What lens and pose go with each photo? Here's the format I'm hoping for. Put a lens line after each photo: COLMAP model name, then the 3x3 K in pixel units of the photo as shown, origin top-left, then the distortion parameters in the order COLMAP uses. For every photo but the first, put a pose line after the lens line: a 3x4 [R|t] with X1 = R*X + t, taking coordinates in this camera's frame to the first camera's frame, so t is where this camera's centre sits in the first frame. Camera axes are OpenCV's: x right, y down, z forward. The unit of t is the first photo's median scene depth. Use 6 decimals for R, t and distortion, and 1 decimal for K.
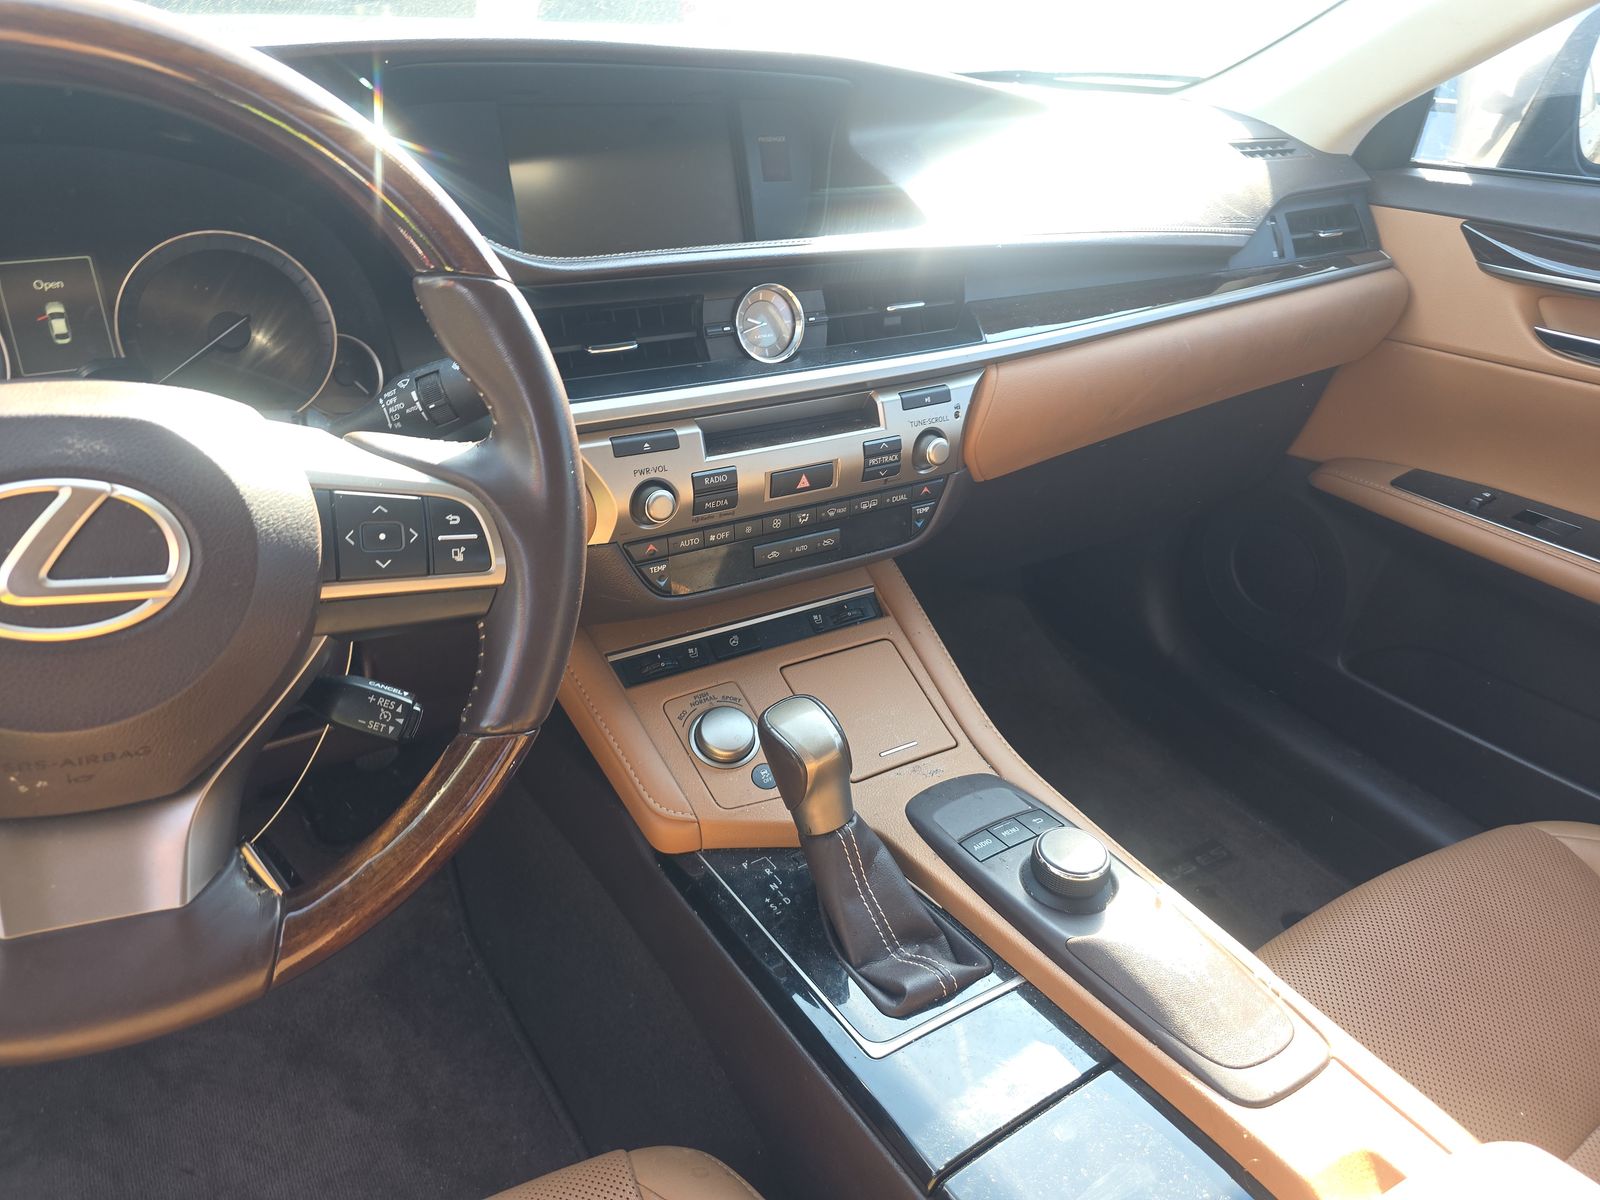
lens RADIAL K [[1048.9, 0, 800.0], [0, 1048.9, 600.0], [0, 0, 1]] dist [0.057344, -0.101172]
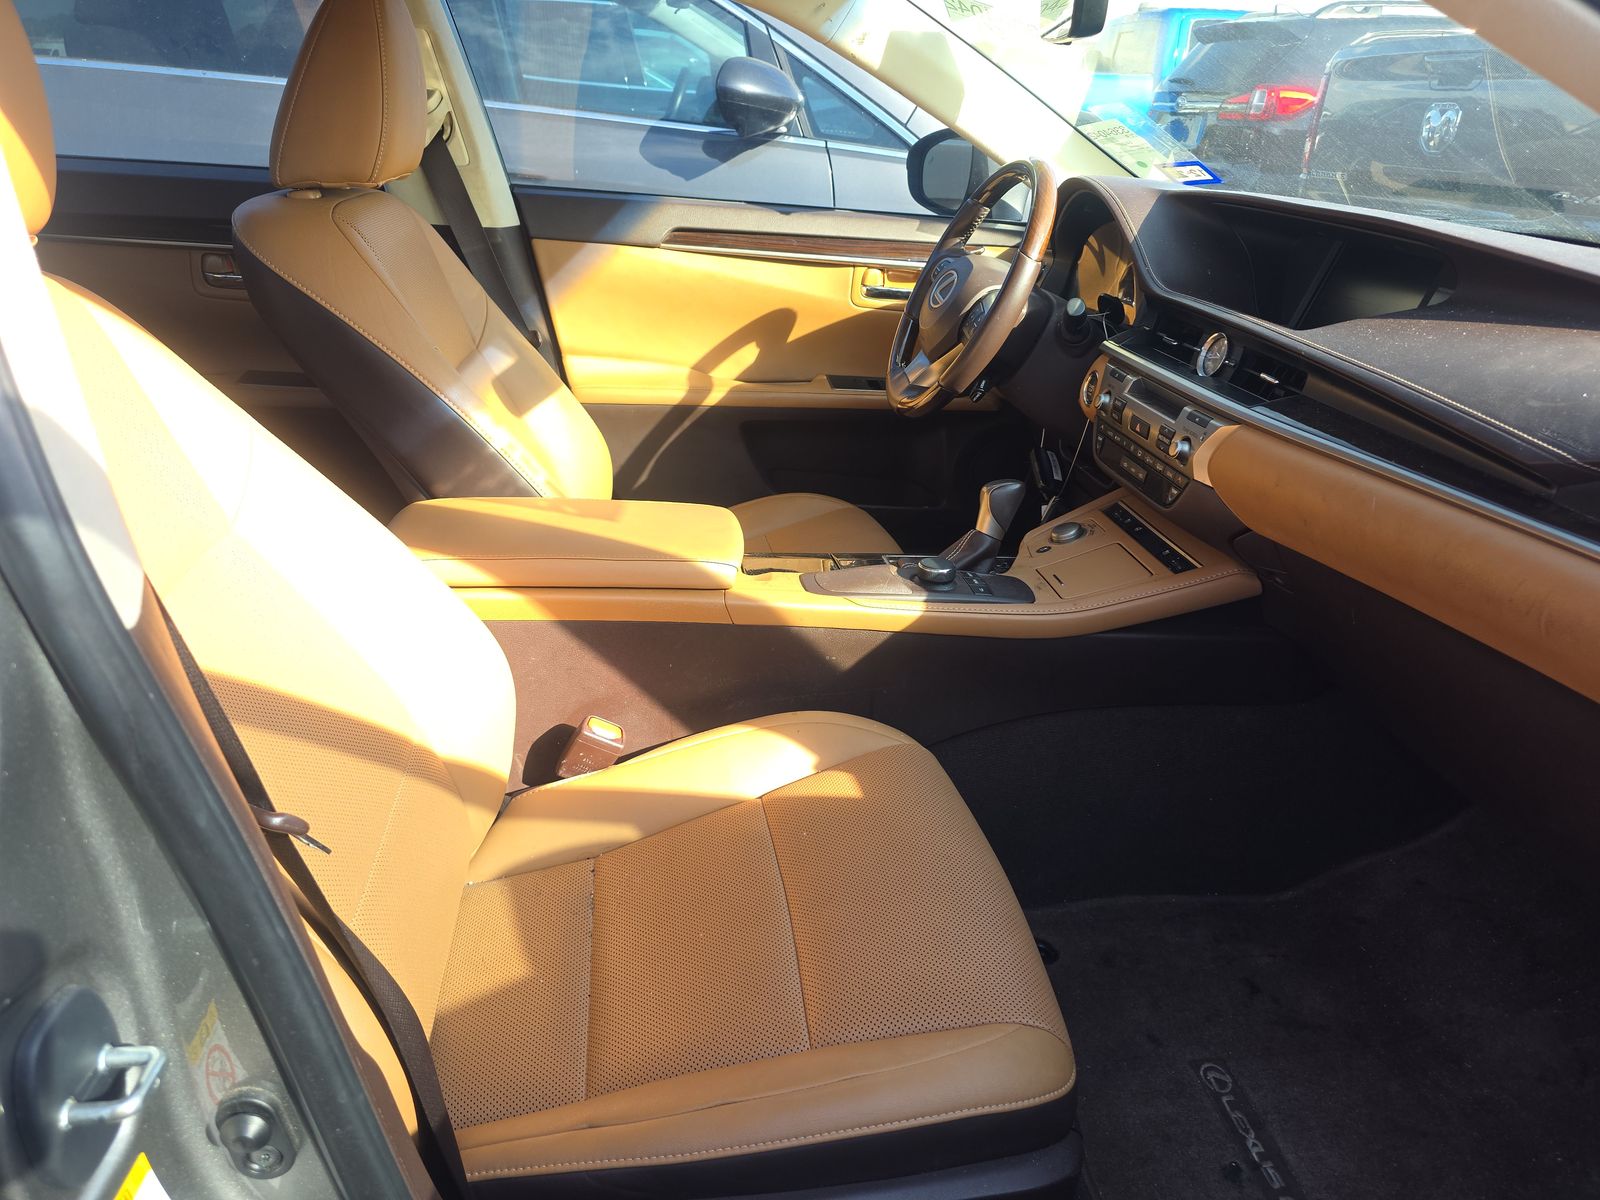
lens RADIAL K [[1048.9, 0, 800.0], [0, 1048.9, 600.0], [0, 0, 1]] dist [0.057344, -0.101172]
pose [[-0.380701, 0.328242, -0.864479, 2.116045], [-0.514807, 0.701361, 0.493017, -0.562763], [0.768141, 0.632732, -0.098028, 1.058842]]
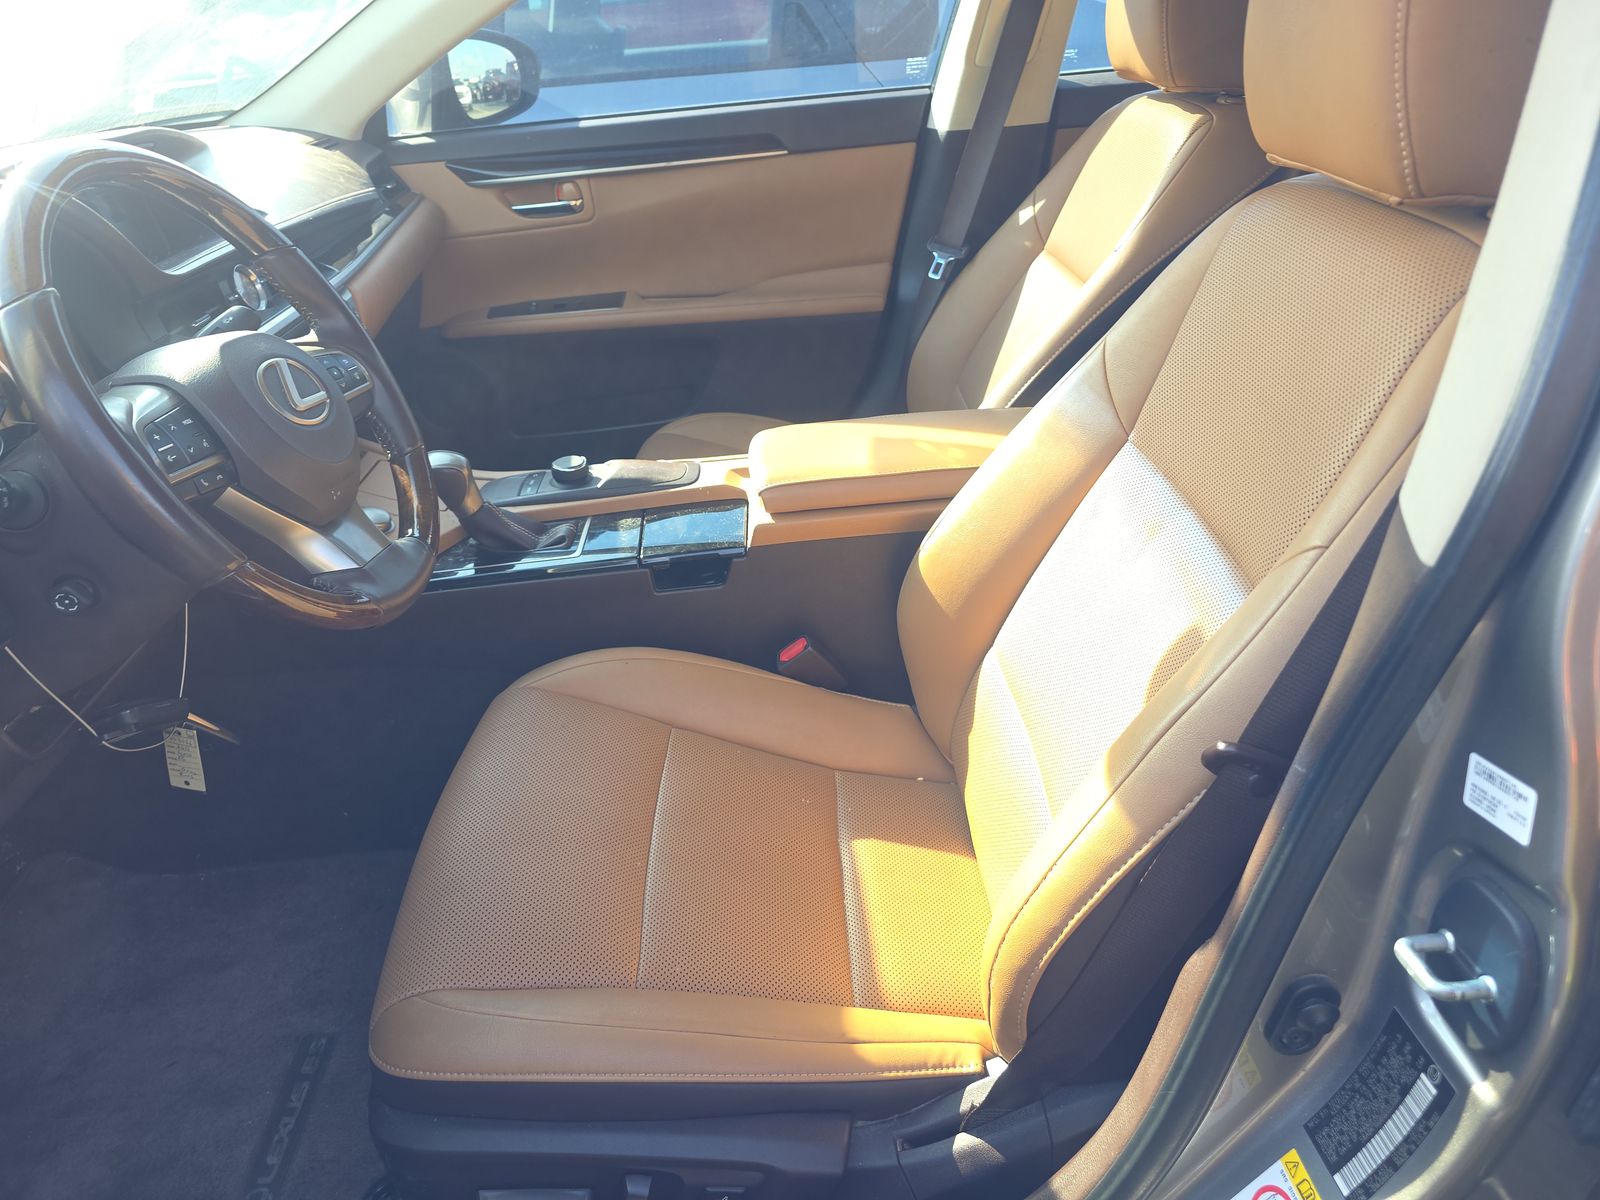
lens RADIAL K [[1048.9, 0, 800.0], [0, 1048.9, 600.0], [0, 0, 1]] dist [0.057344, -0.101172]
pose [[0.443043, -0.470268, 0.763257, -1.065724], [0.499003, 0.836656, 0.225838, 0.200470], [-0.744788, 0.280812, 0.605340, -0.424363]]
